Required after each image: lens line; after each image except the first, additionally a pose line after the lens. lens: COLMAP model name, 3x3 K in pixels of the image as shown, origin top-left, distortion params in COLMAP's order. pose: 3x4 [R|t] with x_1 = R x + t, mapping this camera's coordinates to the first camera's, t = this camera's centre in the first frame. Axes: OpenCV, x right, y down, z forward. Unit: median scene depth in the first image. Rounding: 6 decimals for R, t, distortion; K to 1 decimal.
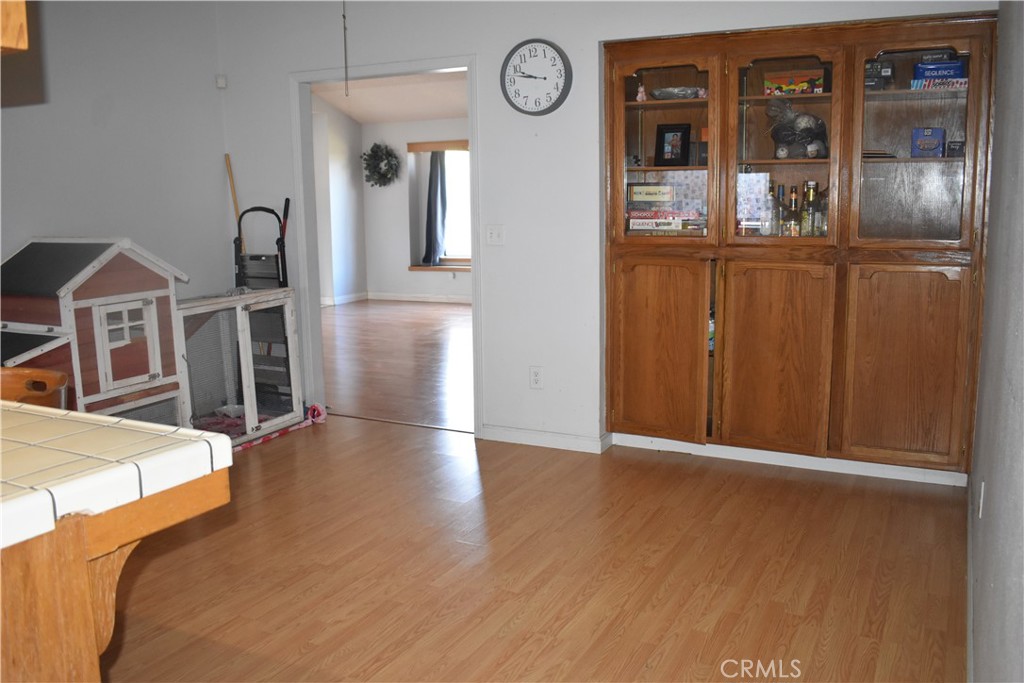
lens RADIAL K [[881.2, 0, 513.2], [0, 881.2, 347.3], [0, 0, 1]] dist [-0.089112, 0.022167]
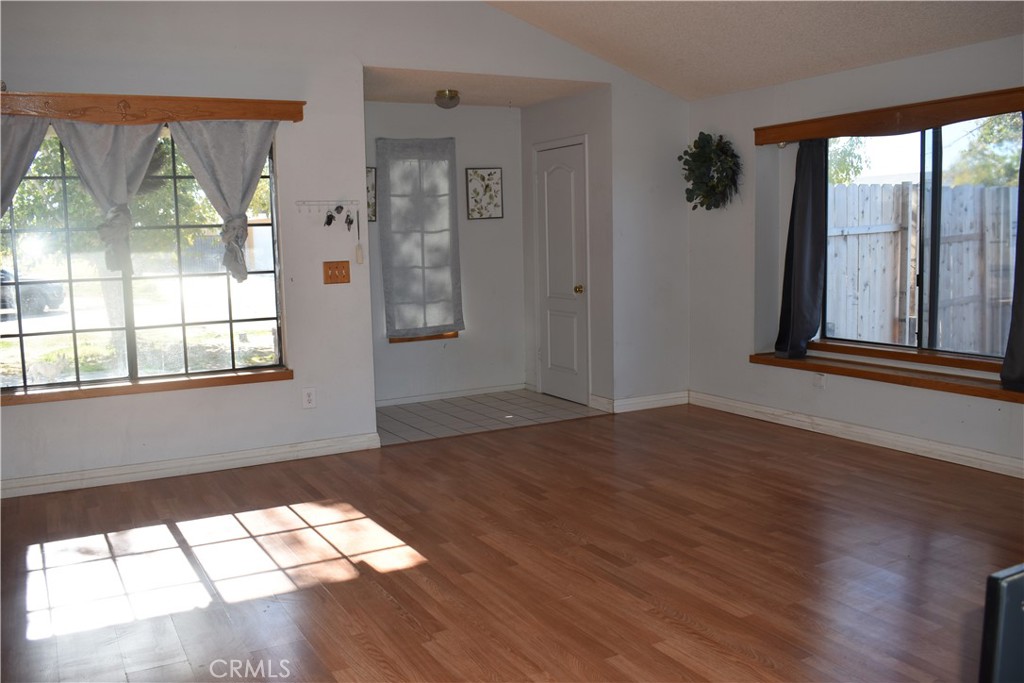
lens RADIAL K [[902.7, 0, 515.2], [0, 902.7, 330.5], [0, 0, 1]] dist [-0.077679, 0.003233]
pose [[0.824570, 0.052847, -0.563286, 0.074897], [-0.075129, 0.997038, -0.016437, -0.087611], [0.560749, 0.055872, 0.826098, 0.462807]]
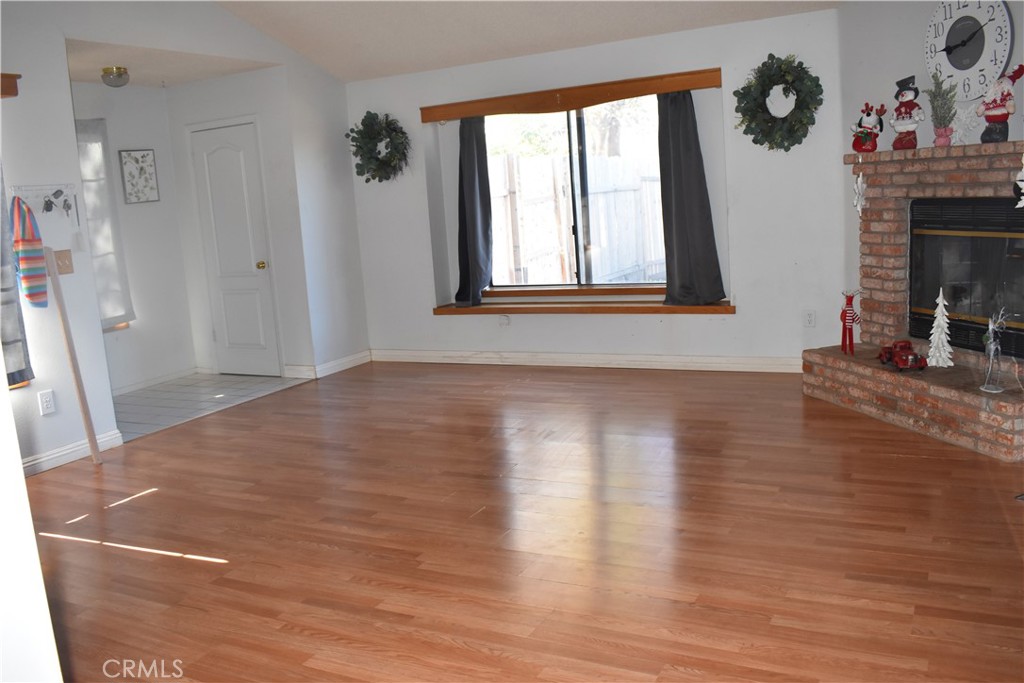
lens RADIAL K [[881.2, 0, 514.9], [0, 881.2, 331.9], [0, 0, 1]] dist [-0.089112, 0.022167]
pose [[0.998092, -0.055834, -0.026371, -0.046843], [0.055866, 0.998438, 0.000459, -0.072850], [0.026305, -0.001932, 0.999652, 0.386879]]
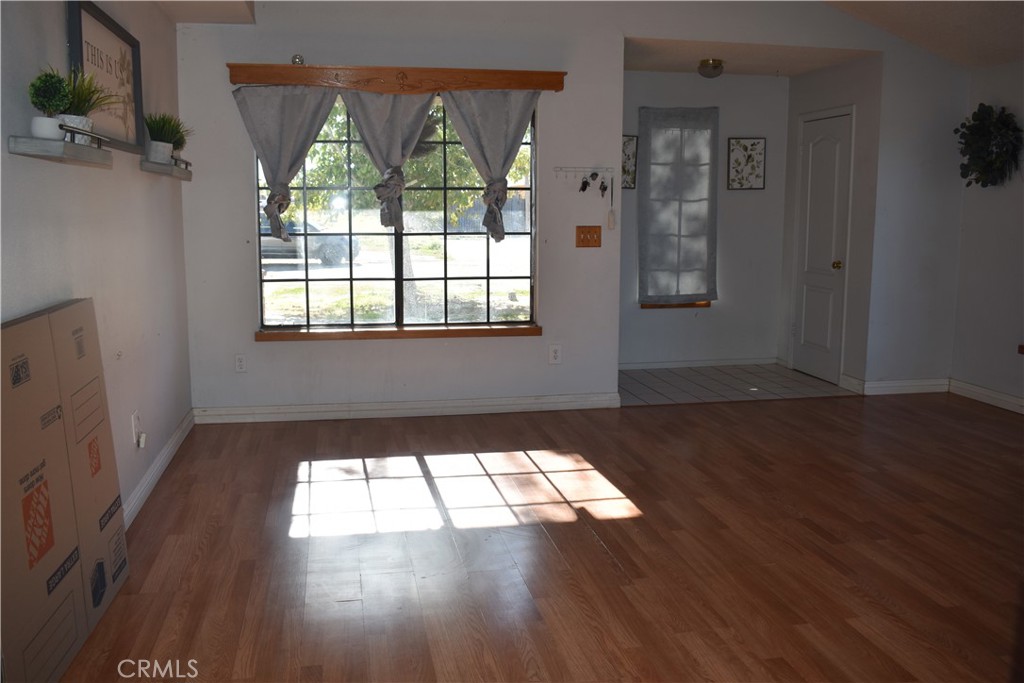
lens RADIAL K [[902.7, 0, 517.7], [0, 902.7, 334.4], [0, 0, 1]] dist [-0.077679, 0.003233]
pose [[0.616357, 0.126473, -0.777244, 0.097901], [-0.134657, 0.989408, 0.054214, -0.087213], [0.775868, 0.071246, 0.626860, 0.462358]]
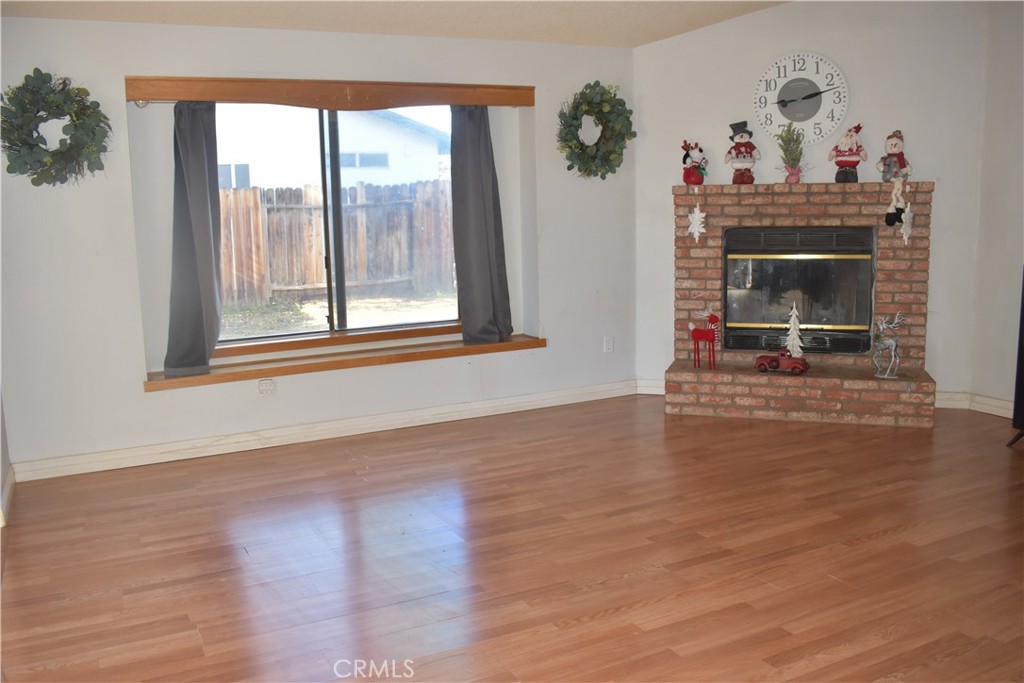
lens RADIAL K [[881.2, 0, 509.7], [0, 881.2, 332.6], [0, 0, 1]] dist [-0.089112, 0.022167]
pose [[0.597088, -0.121188, 0.792969, -0.338660], [0.141922, 0.988888, 0.044266, -0.109208], [-0.789521, 0.086109, 0.607652, 0.627693]]
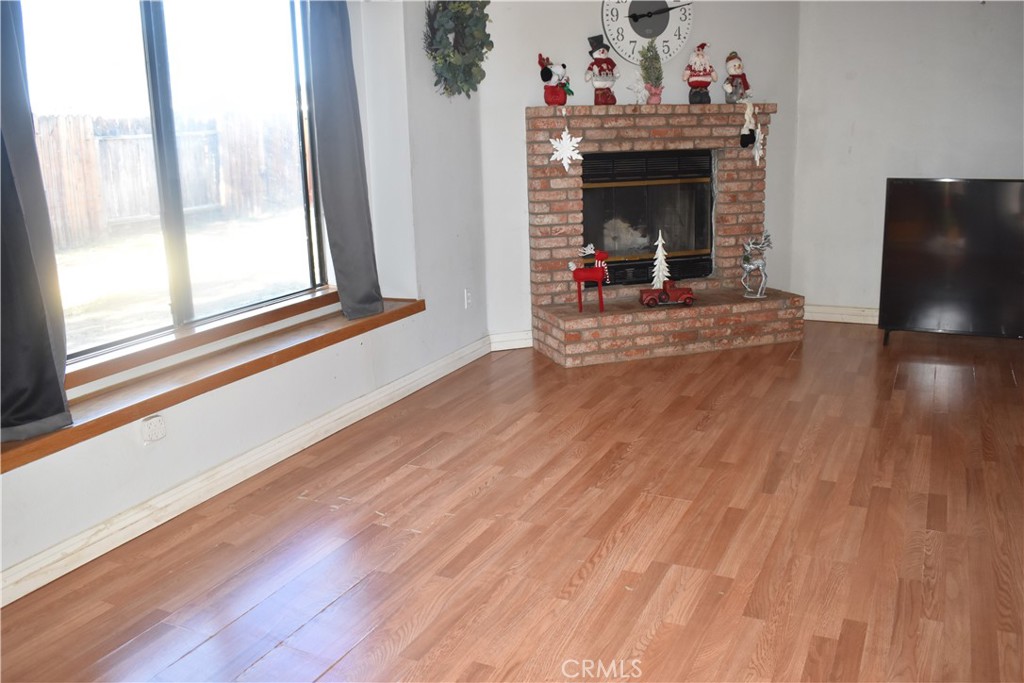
lens RADIAL K [[881.2, 0, 507.5], [0, 881.2, 332.8], [0, 0, 1]] dist [-0.089112, 0.022167]
pose [[-0.004314, -0.218106, 0.975916, -0.322137], [0.187052, 0.958523, 0.215046, -0.145211], [-0.982341, 0.183475, 0.036662, 0.868477]]
